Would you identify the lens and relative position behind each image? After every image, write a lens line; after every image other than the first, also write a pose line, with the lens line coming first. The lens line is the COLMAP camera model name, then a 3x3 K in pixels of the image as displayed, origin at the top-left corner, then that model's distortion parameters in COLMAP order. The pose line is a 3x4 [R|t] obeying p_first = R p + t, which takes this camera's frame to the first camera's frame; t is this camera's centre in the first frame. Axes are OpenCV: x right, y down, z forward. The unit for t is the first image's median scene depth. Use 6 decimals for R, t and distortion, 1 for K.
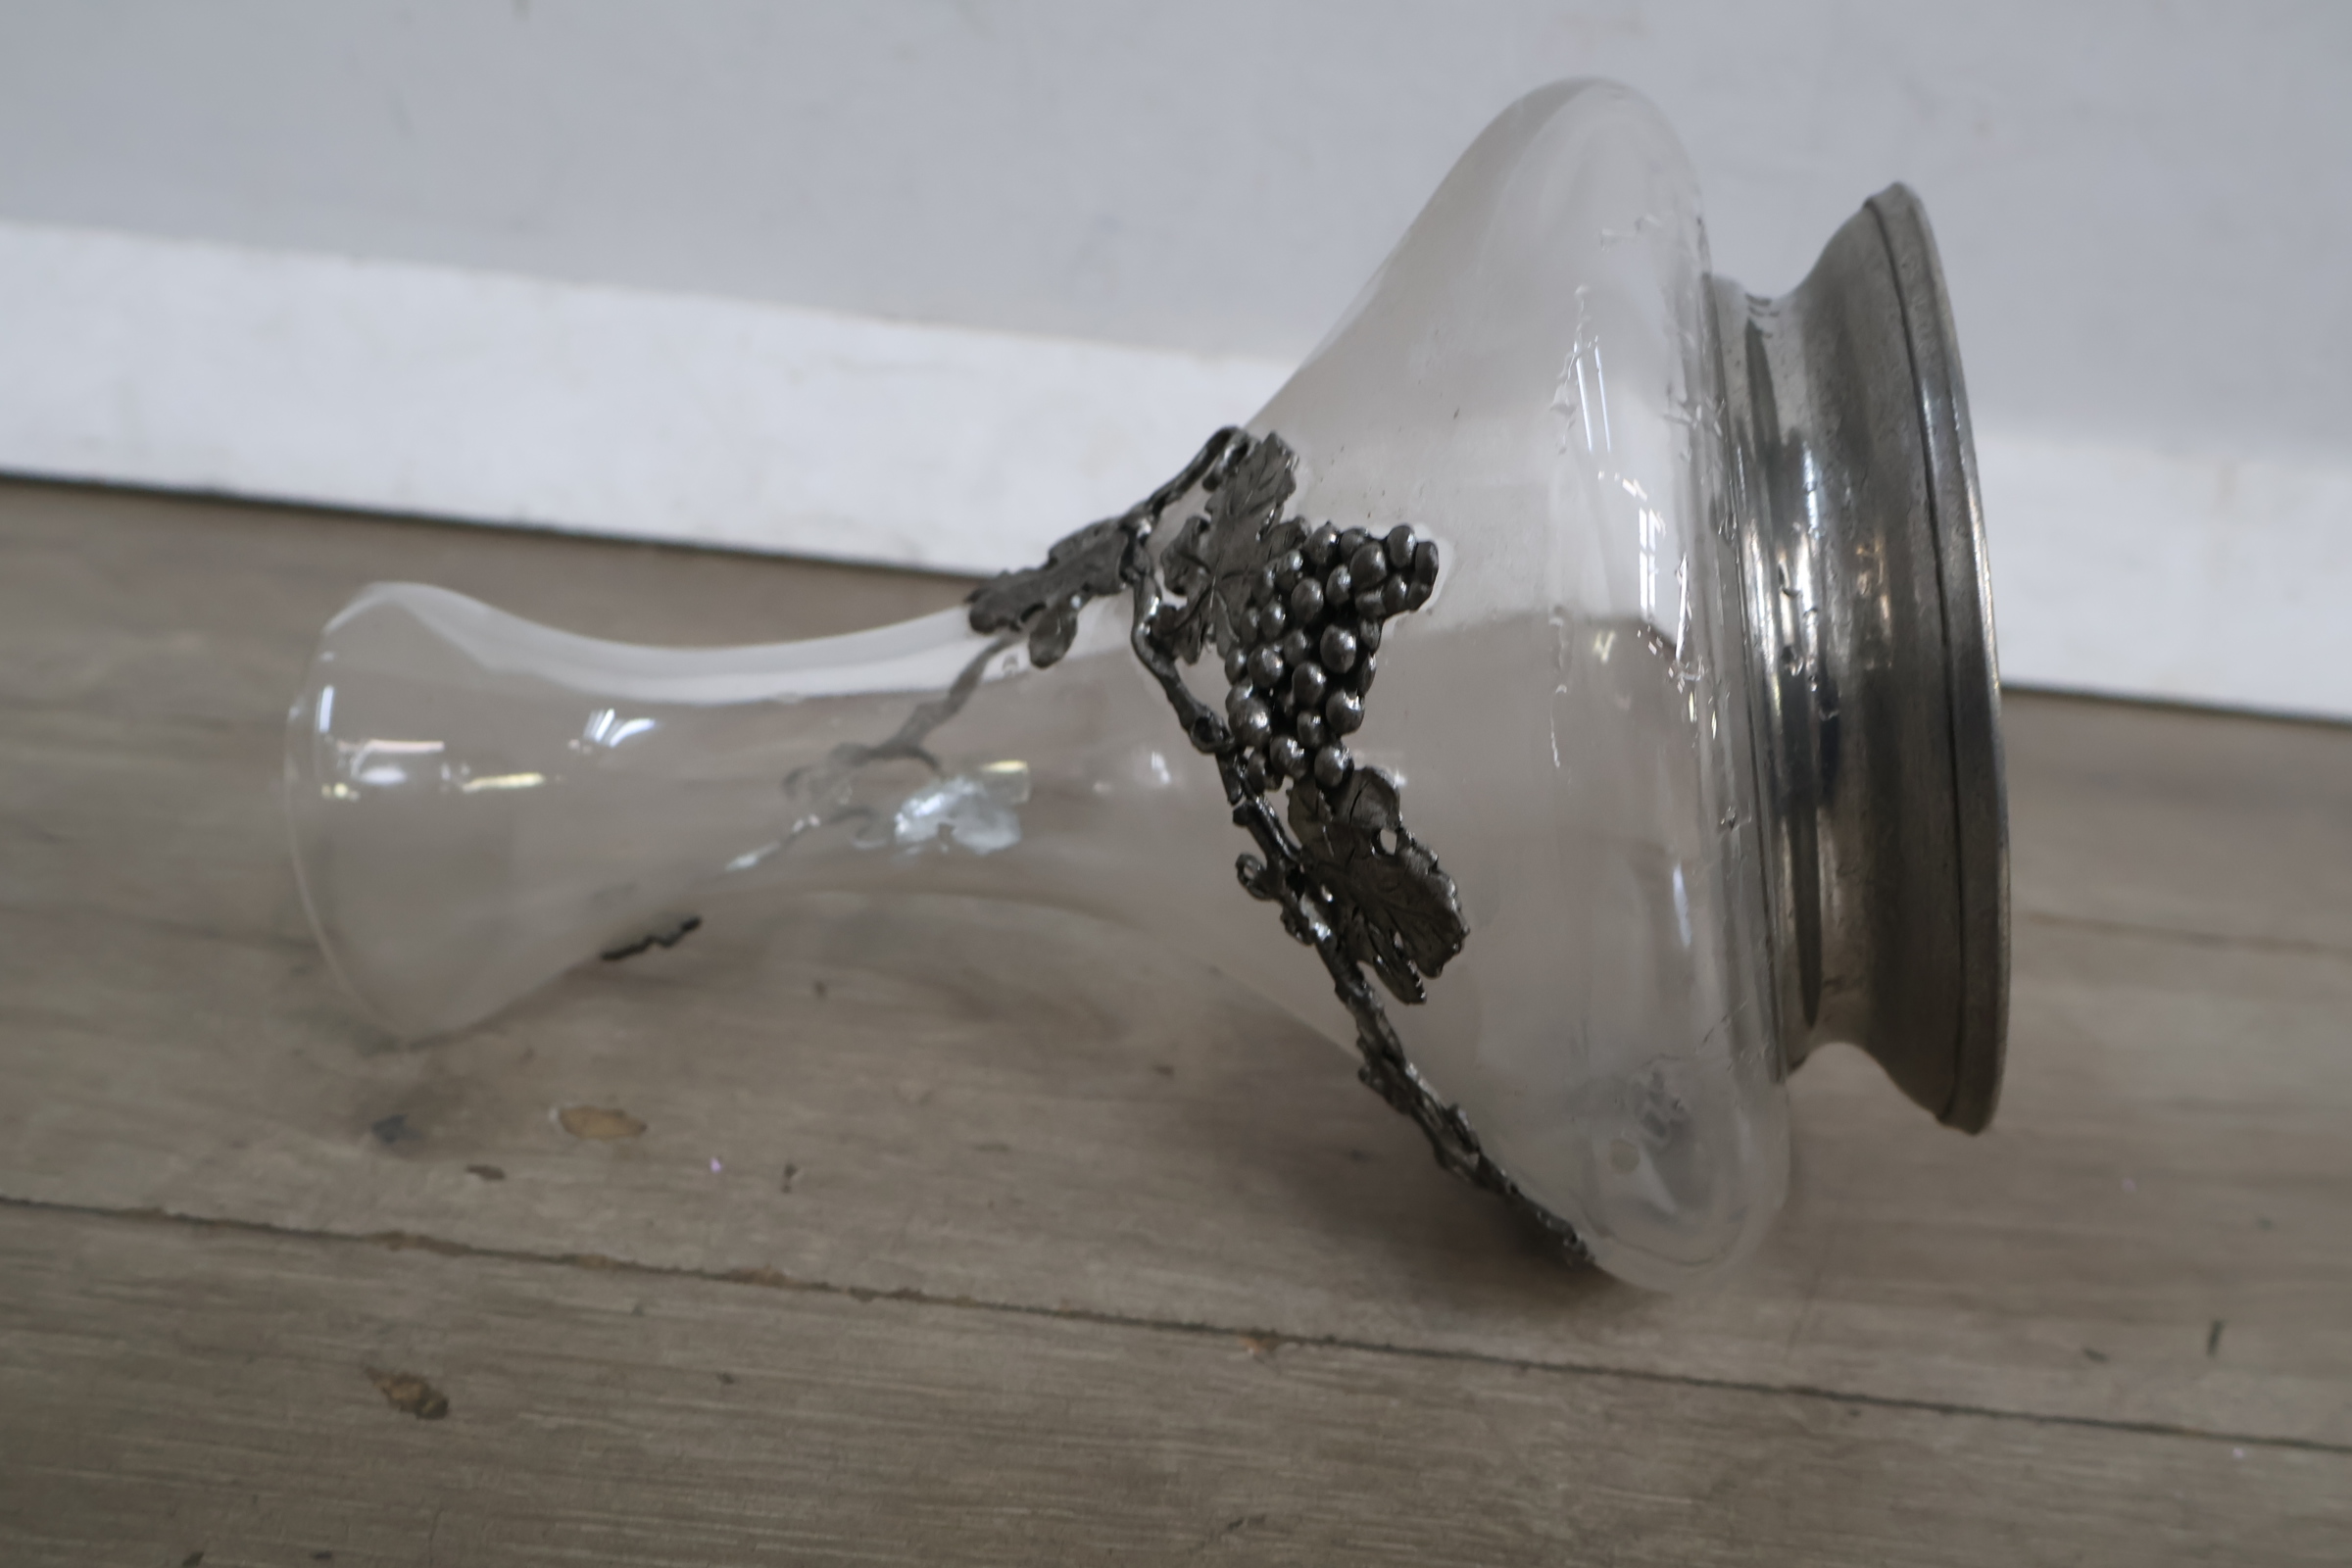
lens RADIAL K [[2516.7, 0, 1176.2], [0, 2516.7, 783.4], [0, 0, 1]] dist [0.011540, 0.000000]
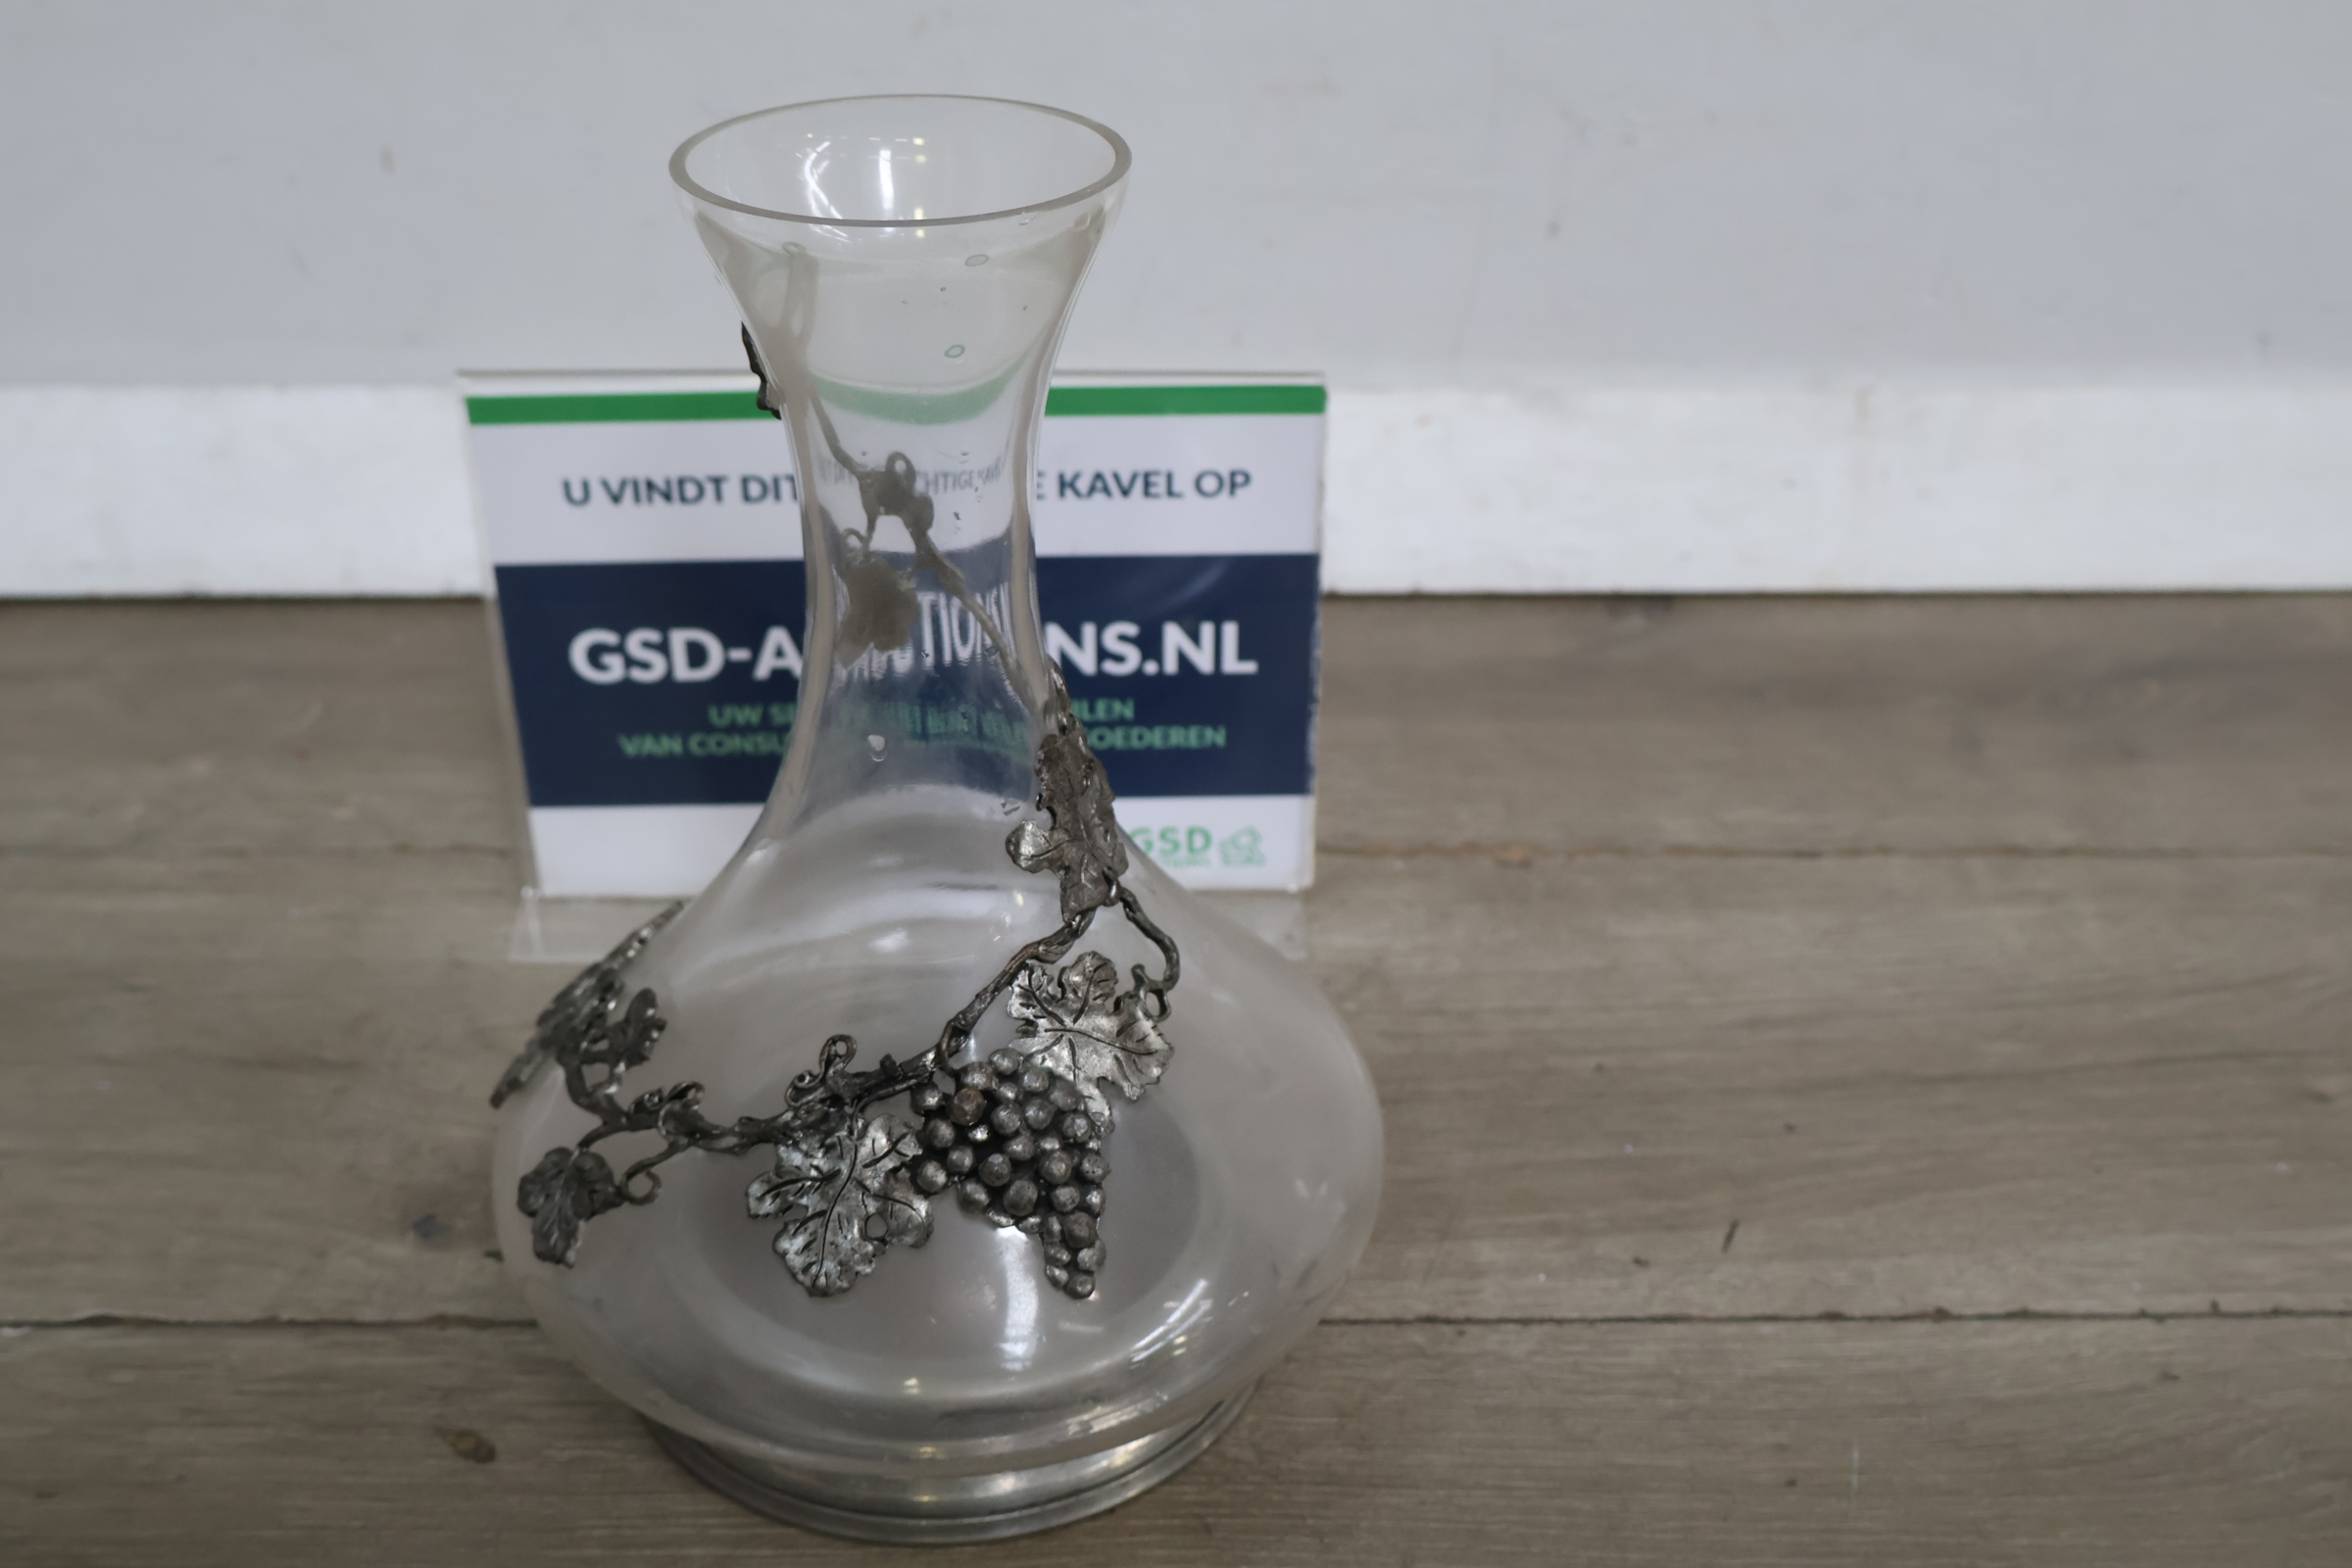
lens RADIAL K [[2516.7, 0, 1168.7], [0, 2516.7, 776.1], [0, 0, 1]] dist [0.011540, 0.000000]
pose [[0.994791, -0.101924, -0.001608, 0.135982], [0.101018, 0.983590, 0.149488, -0.296729], [-0.013655, -0.148871, 0.988762, -0.379655]]
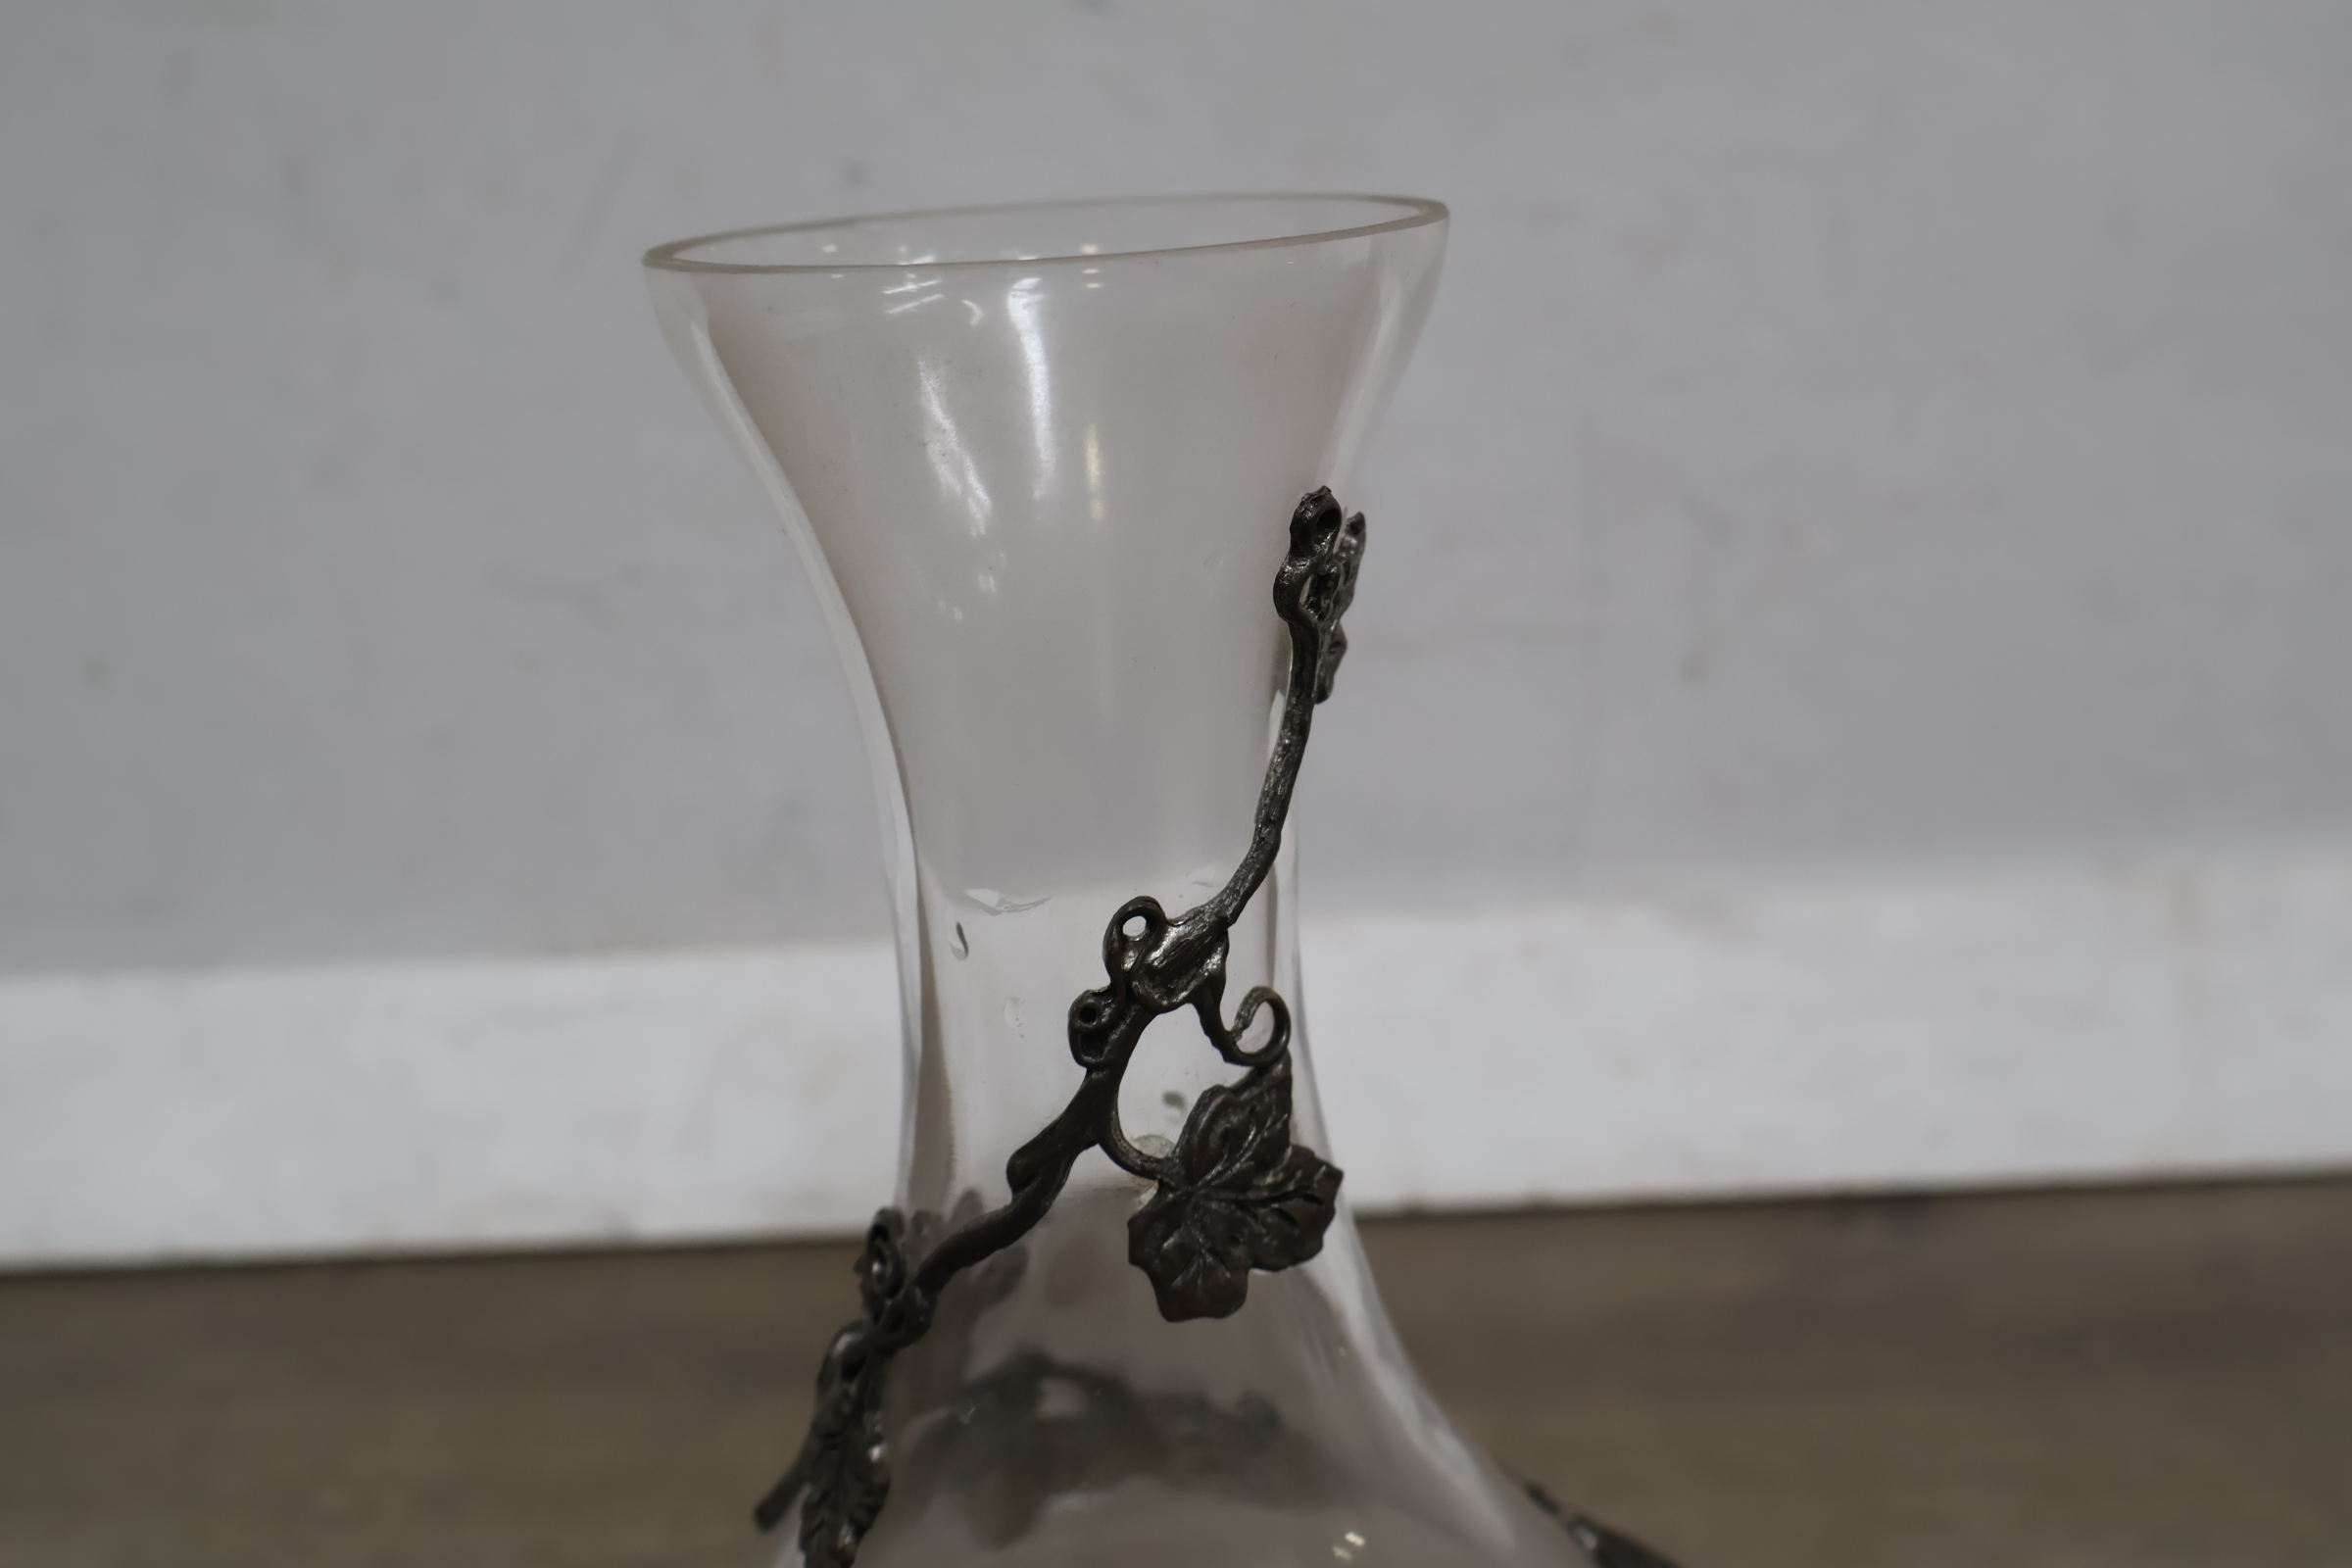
lens RADIAL K [[2516.7, 0, 1203.9], [0, 2516.7, 787.1], [0, 0, 1]] dist [0.011540, 0.000000]
pose [[0.984166, -0.156453, -0.083300, 0.334920], [0.148256, 0.984192, -0.096887, -0.230571], [0.097141, 0.083003, 0.991803, 0.304774]]
